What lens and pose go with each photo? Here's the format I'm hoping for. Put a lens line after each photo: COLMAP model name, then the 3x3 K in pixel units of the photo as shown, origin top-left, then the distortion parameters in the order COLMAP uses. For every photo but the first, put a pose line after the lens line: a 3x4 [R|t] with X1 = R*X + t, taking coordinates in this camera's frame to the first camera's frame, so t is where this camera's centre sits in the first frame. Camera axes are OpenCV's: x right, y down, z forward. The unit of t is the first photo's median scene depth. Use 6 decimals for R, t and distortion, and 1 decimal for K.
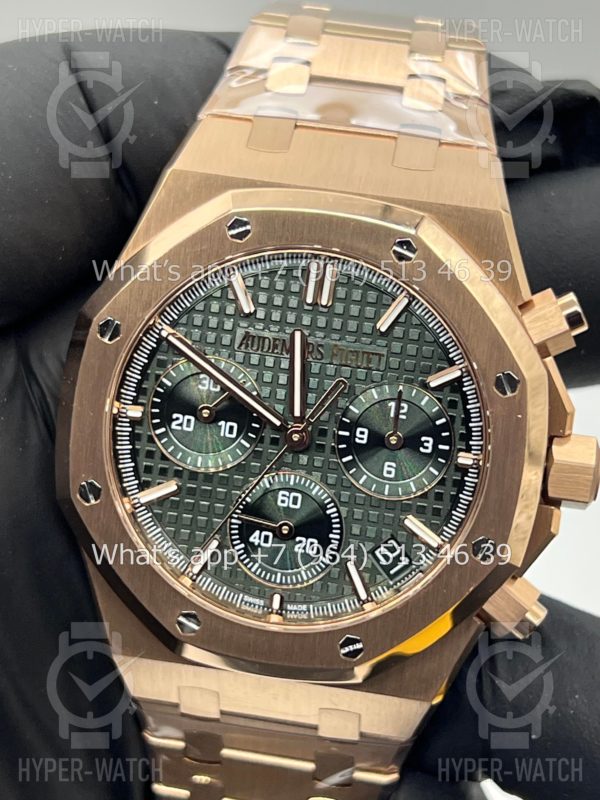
lens RADIAL K [[1877.7, 0, 293.1], [0, 1877.7, 392.9], [0, 0, 1]] dist [0.299698, 0.000000]
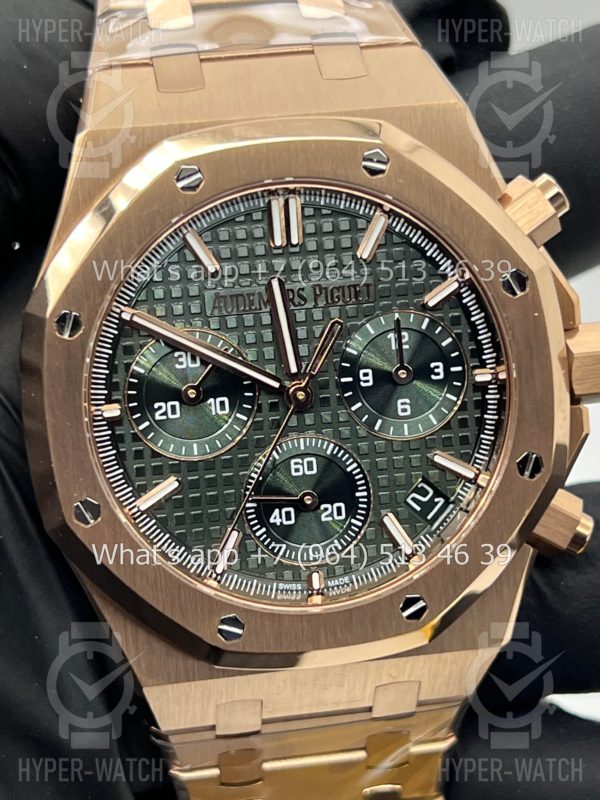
lens RADIAL K [[1877.7, 0, 295.9], [0, 1877.7, 385.4], [0, 0, 1]] dist [0.299698, 0.000000]
pose [[0.951722, -0.228876, 0.204548, -0.179605], [0.230567, 0.972927, 0.015863, 0.004333], [-0.202641, 0.032065, 0.978728, 0.126158]]
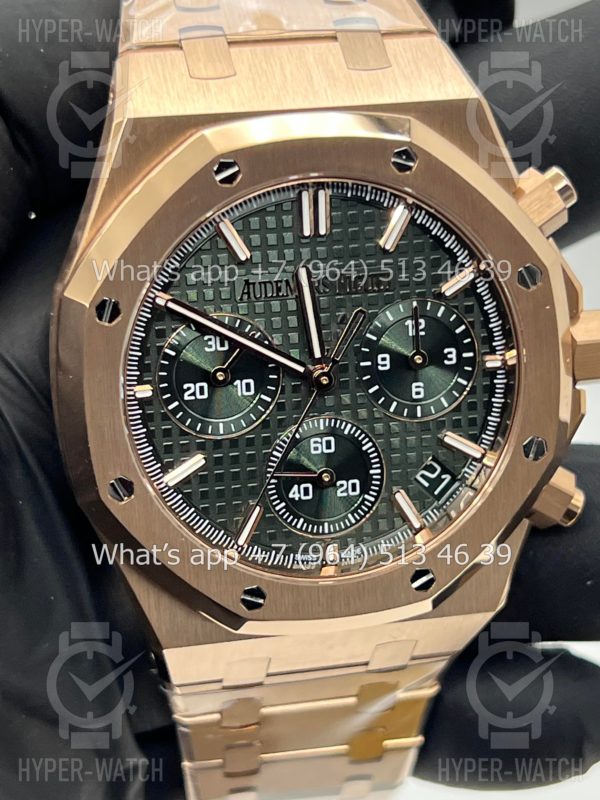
lens RADIAL K [[1877.7, 0, 299.0], [0, 1877.7, 398.4], [0, 0, 1]] dist [0.299698, 0.000000]
pose [[0.934905, -0.229779, 0.270471, -0.261690], [0.200355, 0.970767, 0.132174, -0.092392], [-0.292935, -0.069380, 0.953612, 0.110835]]
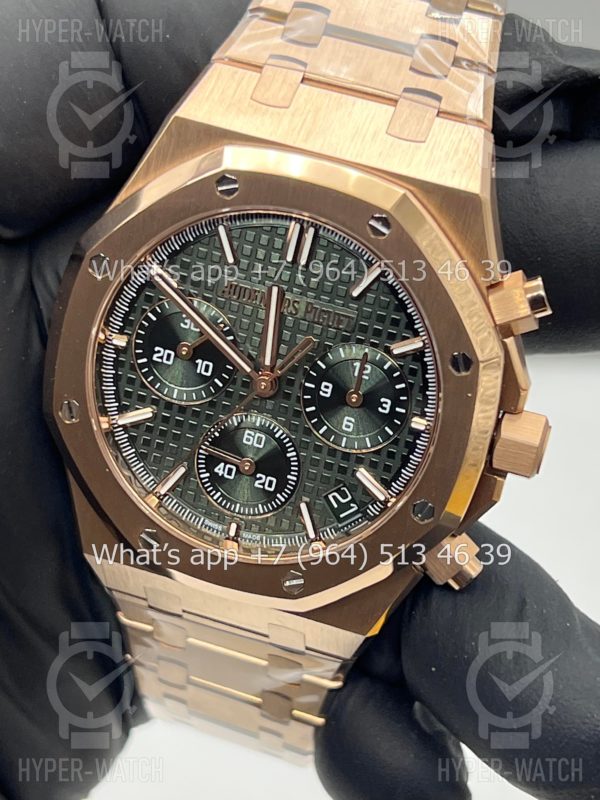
lens RADIAL K [[1877.7, 0, 294.8], [0, 1877.7, 400.1], [0, 0, 1]] dist [0.299698, 0.000000]
pose [[0.989381, 0.118170, -0.084627, 0.109254], [-0.103443, 0.981492, 0.161158, -0.140217], [0.102105, -0.150693, 0.983294, -0.047292]]
